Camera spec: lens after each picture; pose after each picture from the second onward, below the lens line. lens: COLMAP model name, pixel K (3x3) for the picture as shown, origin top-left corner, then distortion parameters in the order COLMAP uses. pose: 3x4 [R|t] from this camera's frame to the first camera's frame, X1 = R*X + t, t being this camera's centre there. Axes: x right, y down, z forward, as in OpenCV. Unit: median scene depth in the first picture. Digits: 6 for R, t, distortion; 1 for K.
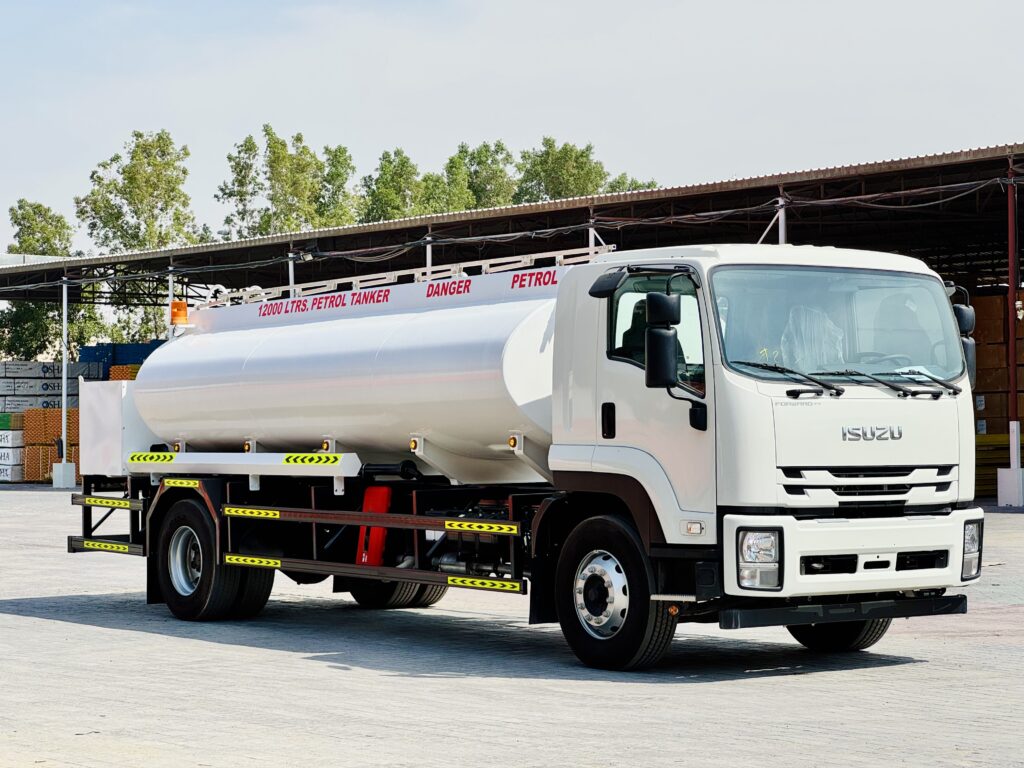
lens RADIAL K [[2297.8, 0, 512.0], [0, 2297.8, 384.0], [0, 0, 1]] dist [-0.238830, 6.949977]
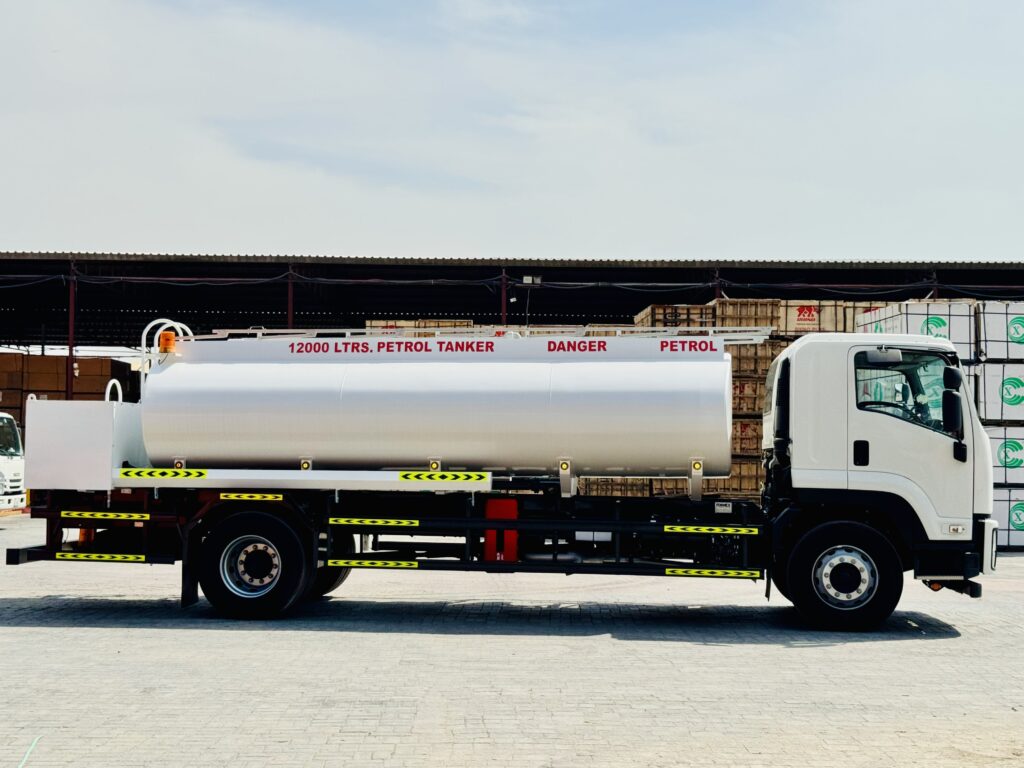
lens RADIAL K [[1463.5, 0, 512.0], [0, 1463.5, 384.0], [0, 0, 1]] dist [0.078897, -0.004893]
pose [[0.662979, 0.053639, 0.746714, -0.677703], [-0.032783, 0.998553, -0.042623, 0.016520], [-0.747920, 0.003779, 0.663779, 0.484723]]
